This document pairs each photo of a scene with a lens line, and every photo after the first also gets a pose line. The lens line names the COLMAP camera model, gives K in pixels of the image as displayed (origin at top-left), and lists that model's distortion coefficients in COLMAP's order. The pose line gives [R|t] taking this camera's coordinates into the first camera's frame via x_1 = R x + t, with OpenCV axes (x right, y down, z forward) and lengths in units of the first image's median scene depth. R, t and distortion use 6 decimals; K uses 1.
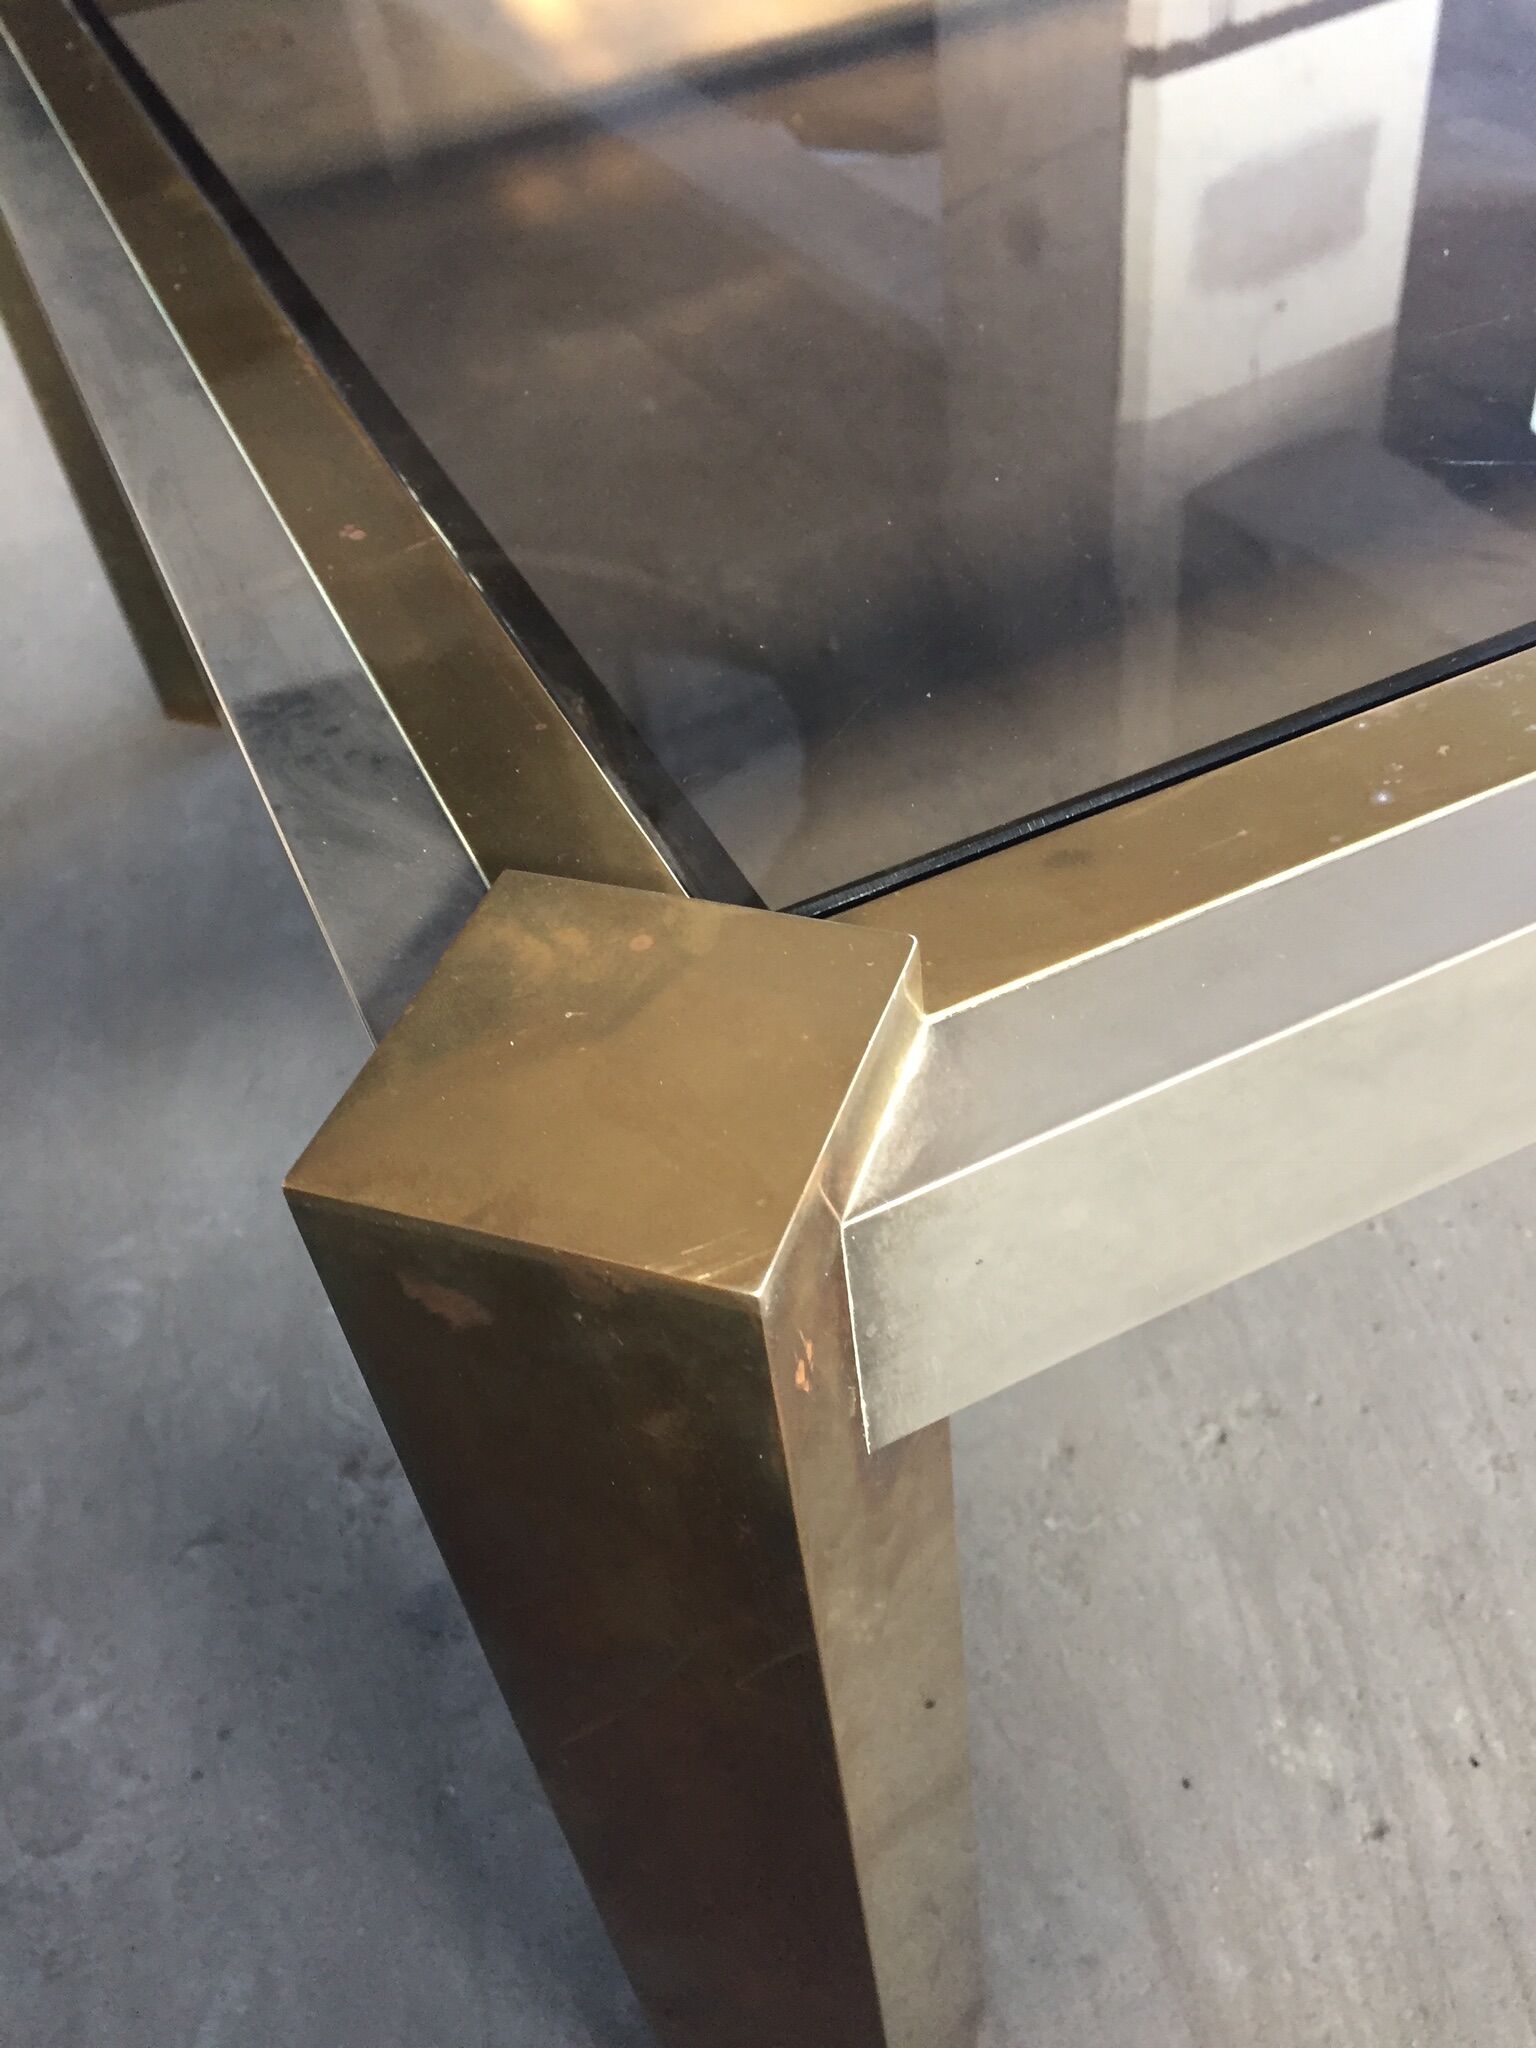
lens RADIAL K [[1778.6, 0, 767.3], [0, 1778.6, 1014.7], [0, 0, 1]] dist [0.090273, -0.134778]
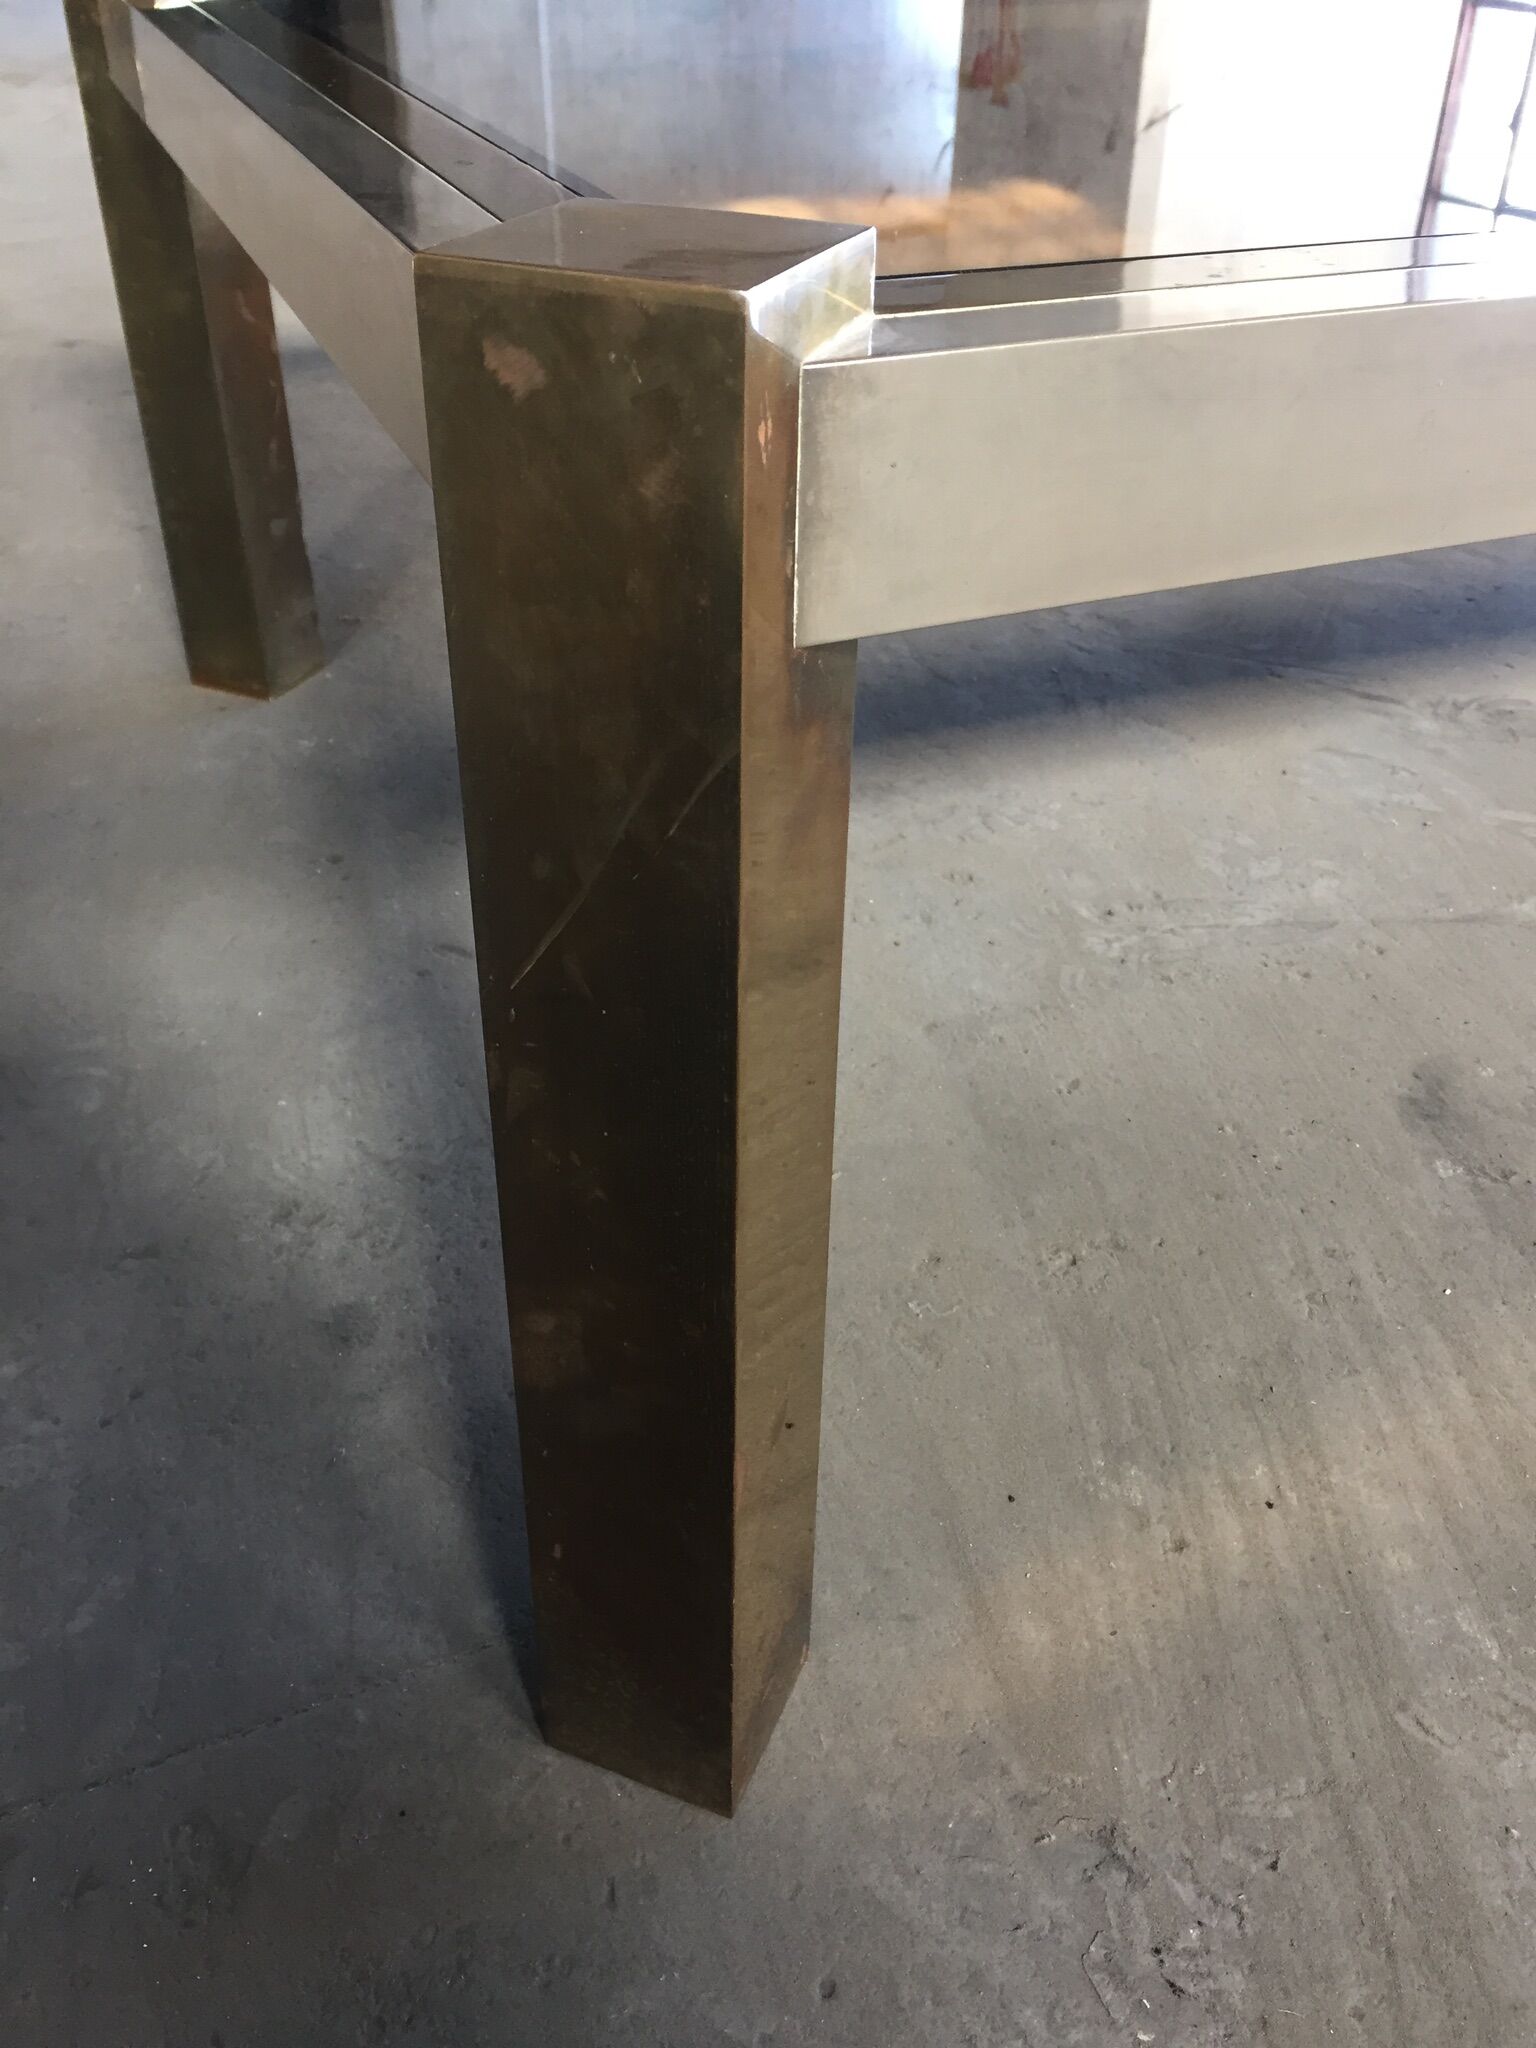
lens RADIAL K [[1778.6, 0, 764.6], [0, 1778.6, 1029.9], [0, 0, 1]] dist [0.090273, -0.134778]
pose [[0.992006, 0.122860, 0.028795, 0.014485], [-0.115946, 0.977492, -0.176254, 0.340637], [-0.049801, 0.171506, 0.983923, -0.118373]]
